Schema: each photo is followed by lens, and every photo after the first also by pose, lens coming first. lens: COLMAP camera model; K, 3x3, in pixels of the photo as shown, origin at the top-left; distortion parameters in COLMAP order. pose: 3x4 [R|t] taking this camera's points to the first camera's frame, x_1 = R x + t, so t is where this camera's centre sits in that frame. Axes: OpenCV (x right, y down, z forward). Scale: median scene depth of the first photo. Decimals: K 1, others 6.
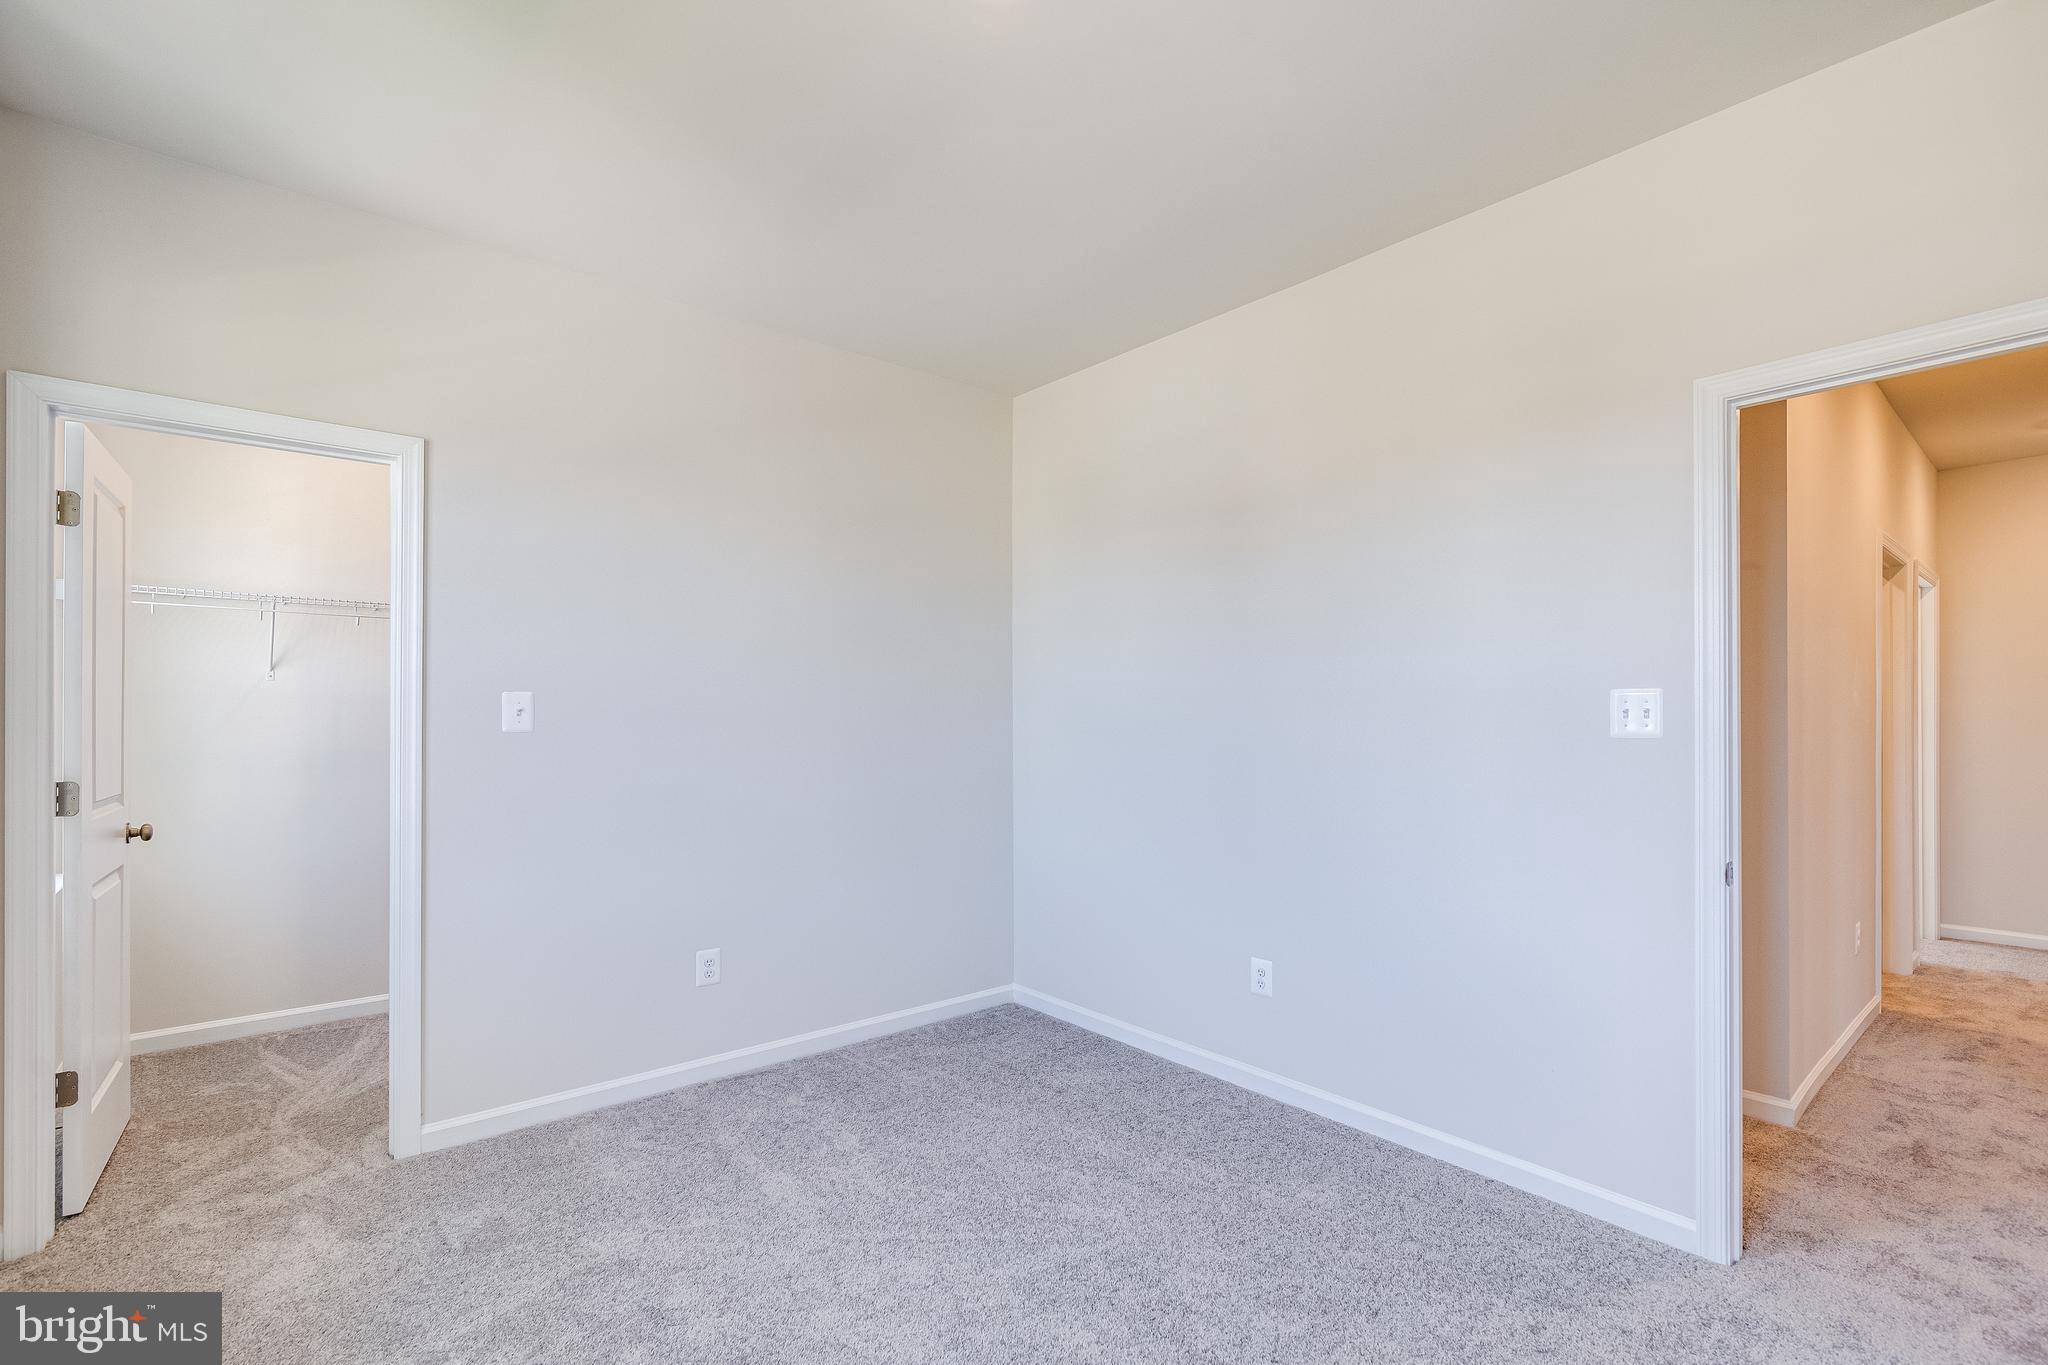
lens RADIAL K [[907.0, 0, 1023.7], [0, 907.0, 724.1], [0, 0, 1]] dist [-0.000410, -0.000198]
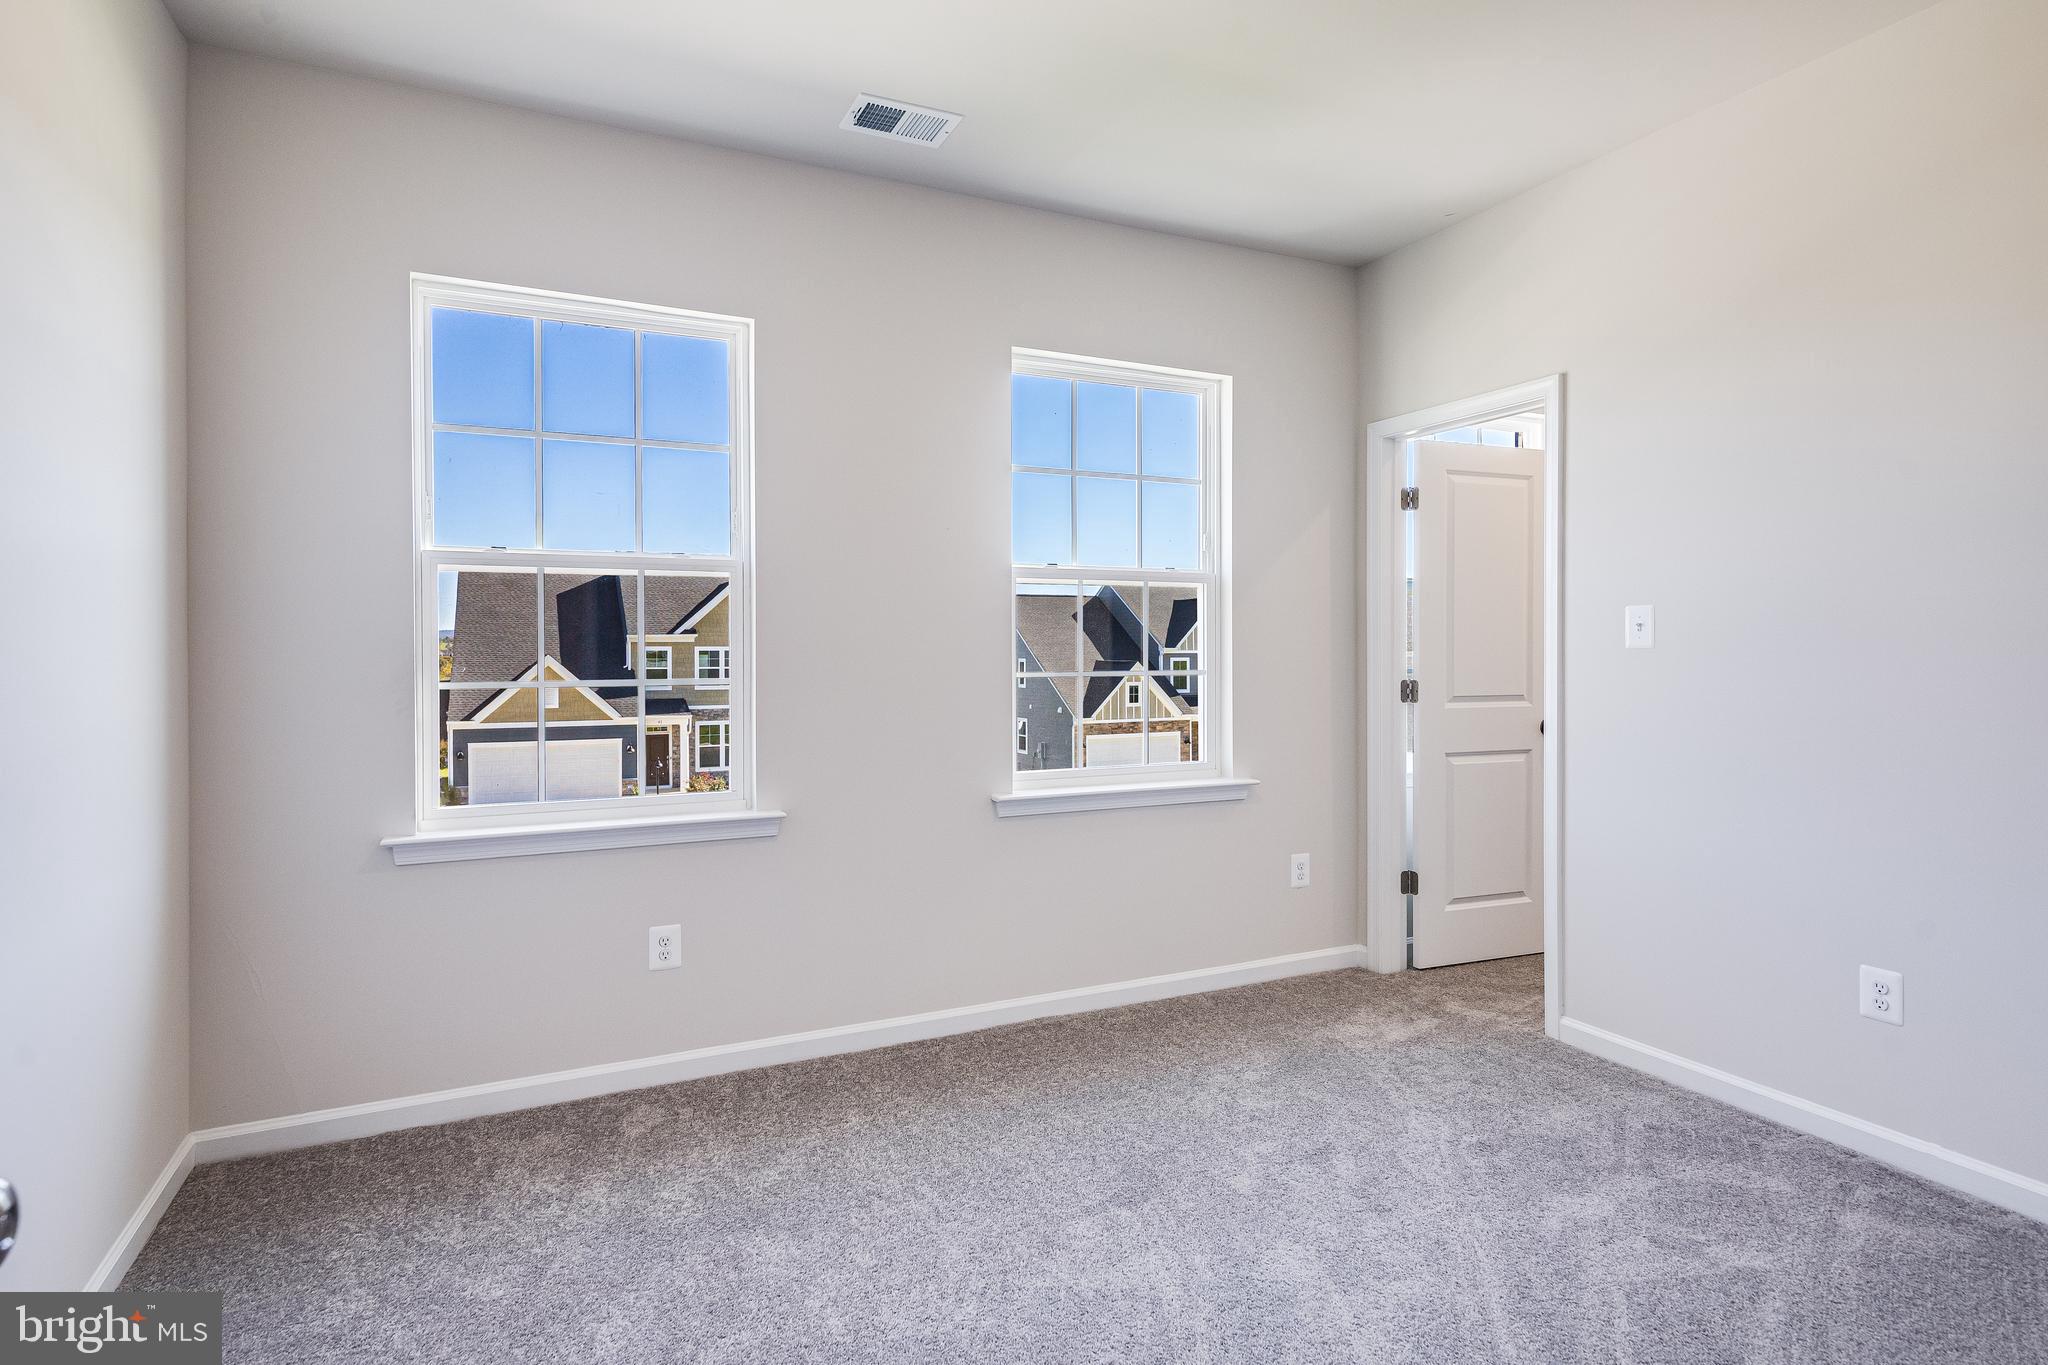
lens RADIAL K [[1089.1, 0, 1024.8], [0, 1089.1, 654.8], [0, 0, 1]] dist [0.003679, 0.000549]
pose [[-0.248336, 0.005522, -0.968658, 0.739116], [-0.000442, 0.999983, 0.005814, 0.009310], [0.968674, 0.001872, -0.248330, 0.703717]]
